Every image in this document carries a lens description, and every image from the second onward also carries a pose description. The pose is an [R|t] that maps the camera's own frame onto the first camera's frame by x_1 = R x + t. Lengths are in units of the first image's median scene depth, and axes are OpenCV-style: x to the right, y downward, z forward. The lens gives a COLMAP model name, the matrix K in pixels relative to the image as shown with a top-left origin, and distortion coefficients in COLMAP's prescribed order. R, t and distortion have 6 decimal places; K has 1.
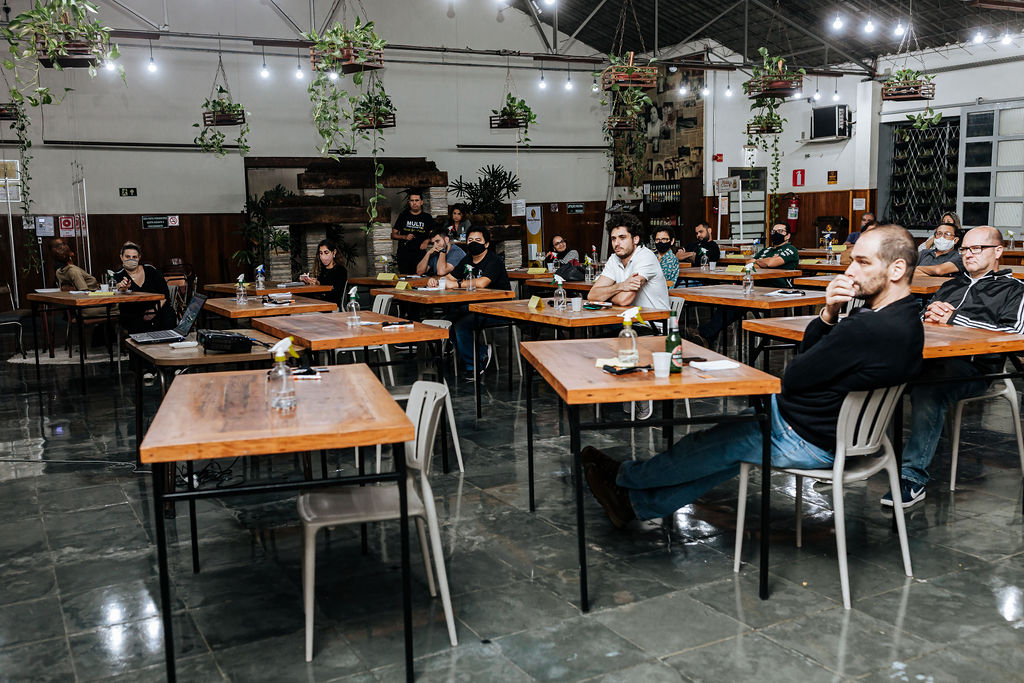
lens RADIAL K [[974.8, 0, 507.7], [0, 974.8, 339.8], [0, 0, 1]] dist [0.014801, -0.015436]
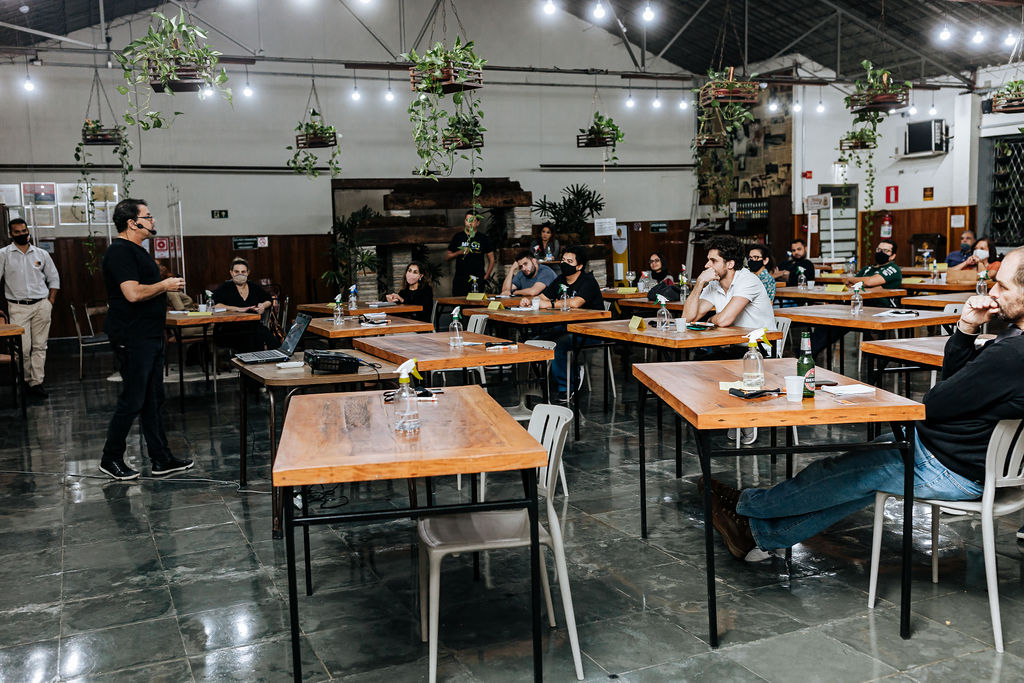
lens RADIAL K [[974.8, 0, 507.7], [0, 974.8, 339.8], [0, 0, 1]] dist [0.014801, -0.015436]
pose [[0.997235, 0.002416, -0.074270, -0.014071], [-0.003916, 0.999791, -0.020064, -0.000528], [0.074206, 0.020300, 0.997036, 0.007245]]
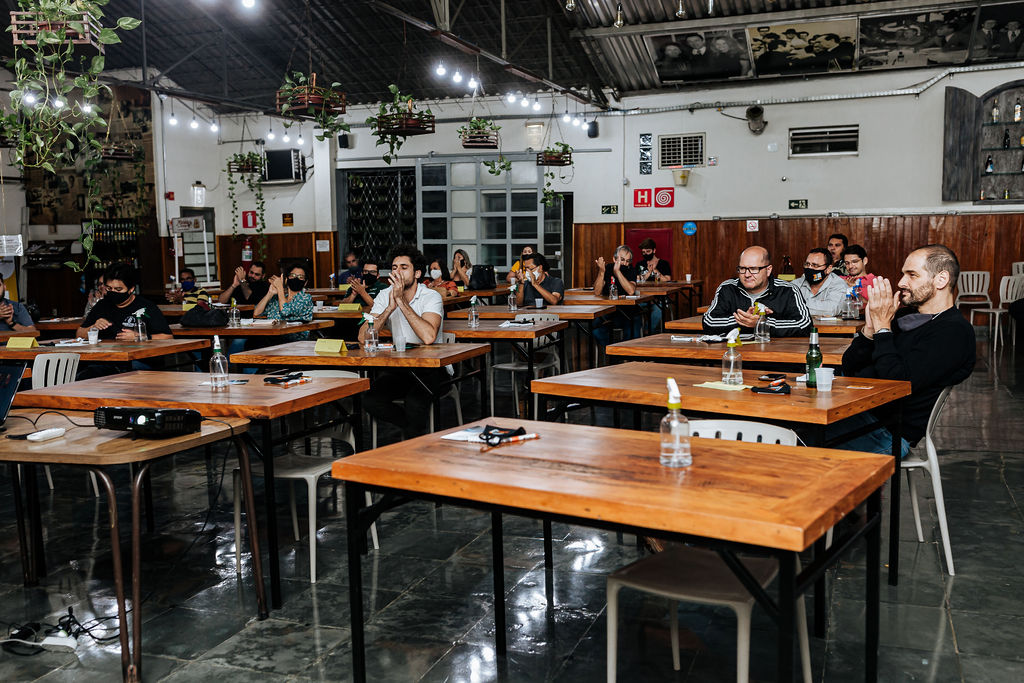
lens RADIAL K [[974.8, 0, 507.7], [0, 974.8, 339.8], [0, 0, 1]] dist [0.014801, -0.015436]
pose [[0.753093, -0.058026, 0.655351, -0.210516], [0.089702, 0.995857, -0.014906, -0.008011], [-0.651771, 0.070013, 0.755178, 0.119048]]
